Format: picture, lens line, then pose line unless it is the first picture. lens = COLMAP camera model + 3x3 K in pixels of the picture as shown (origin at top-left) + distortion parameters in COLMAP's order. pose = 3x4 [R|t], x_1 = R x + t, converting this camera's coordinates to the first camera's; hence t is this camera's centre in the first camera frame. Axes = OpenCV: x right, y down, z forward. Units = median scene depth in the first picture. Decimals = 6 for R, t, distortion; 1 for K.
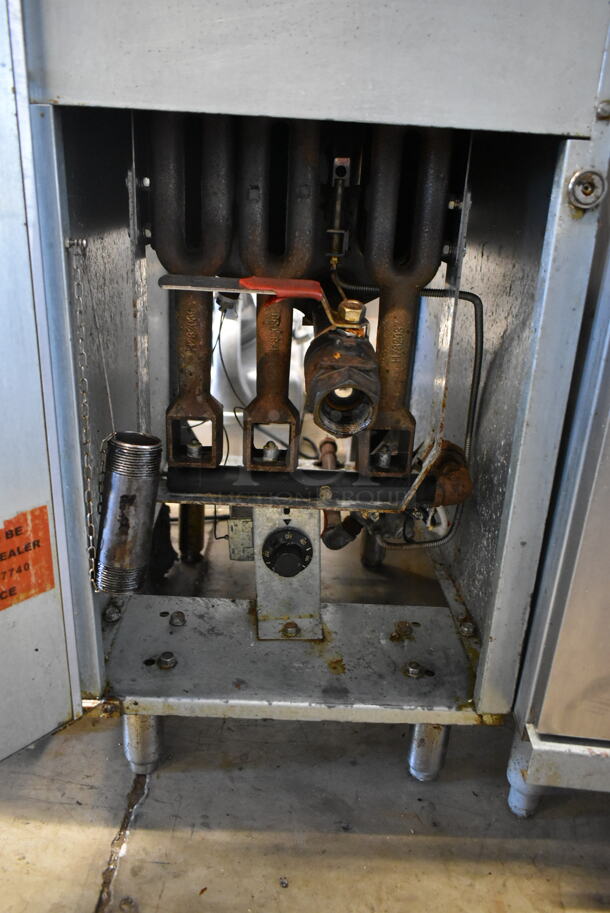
lens RADIAL K [[697.8, 0, 305.1], [0, 697.8, 459.2], [0, 0, 1]] dist [-0.011972, 0.002496]
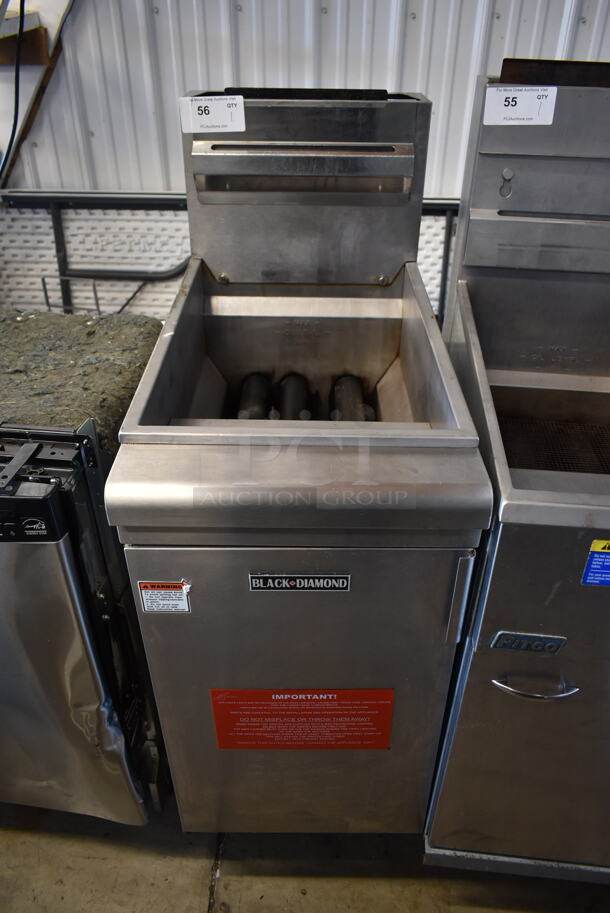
lens RADIAL K [[697.8, 0, 305.9], [0, 697.8, 457.7], [0, 0, 1]] dist [-0.011972, 0.002496]
pose [[0.998697, -0.024593, -0.044714, 0.088981], [0.034440, 0.971399, 0.234944, -0.968078], [0.037657, -0.236178, 0.970980, -0.556929]]
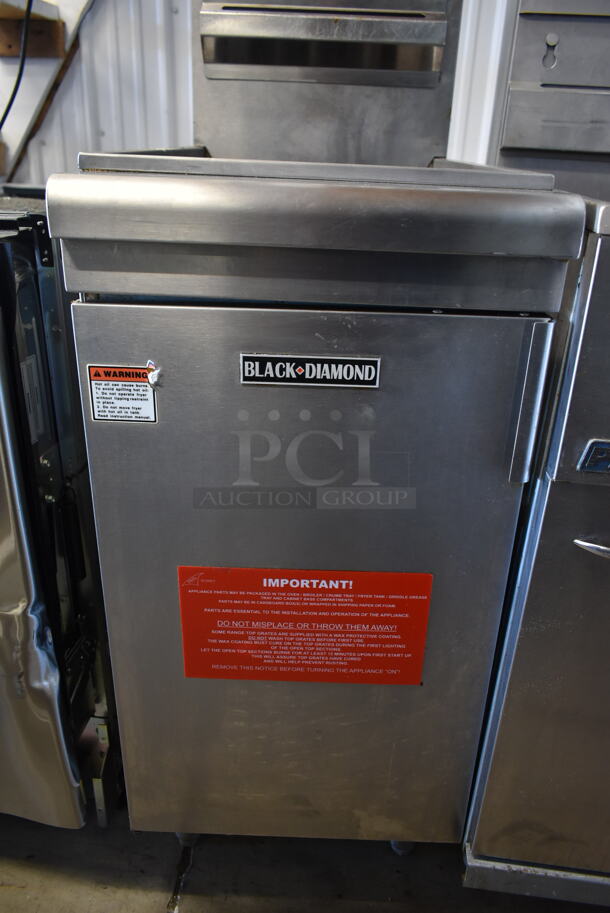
lens RADIAL K [[697.8, 0, 304.7], [0, 697.8, 457.3], [0, 0, 1]] dist [-0.011972, 0.002496]
pose [[0.999109, 0.001230, -0.042189, 0.048893], [0.000940, 0.998679, 0.051375, -0.402538], [0.042196, -0.051369, 0.997788, -0.310392]]
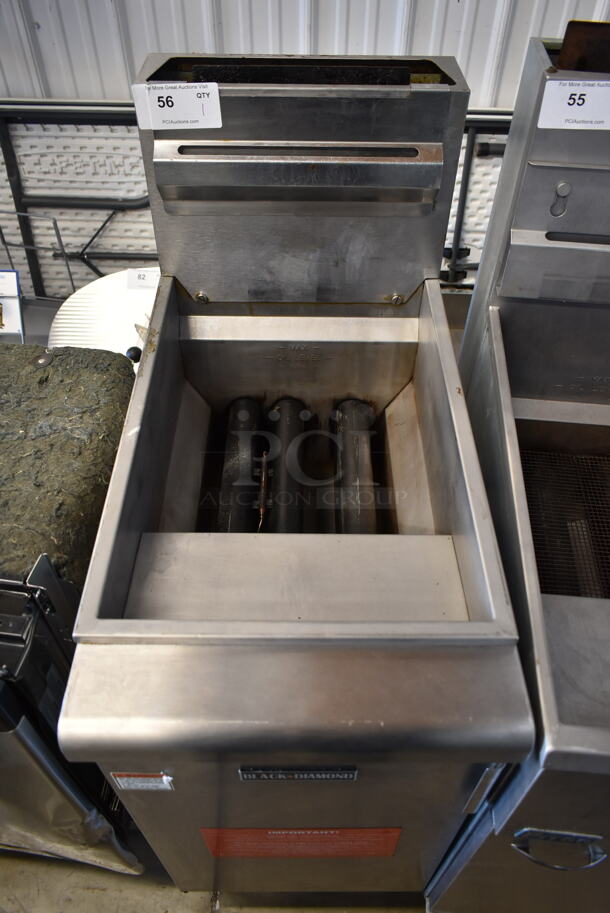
lens RADIAL K [[697.8, 0, 305.1], [0, 697.8, 455.6], [0, 0, 1]] dist [-0.011972, 0.002496]
pose [[0.998873, -0.018723, -0.043608, 0.083043], [0.036152, 0.895489, 0.443613, -1.368316], [0.030745, -0.444690, 0.895157, -0.147070]]
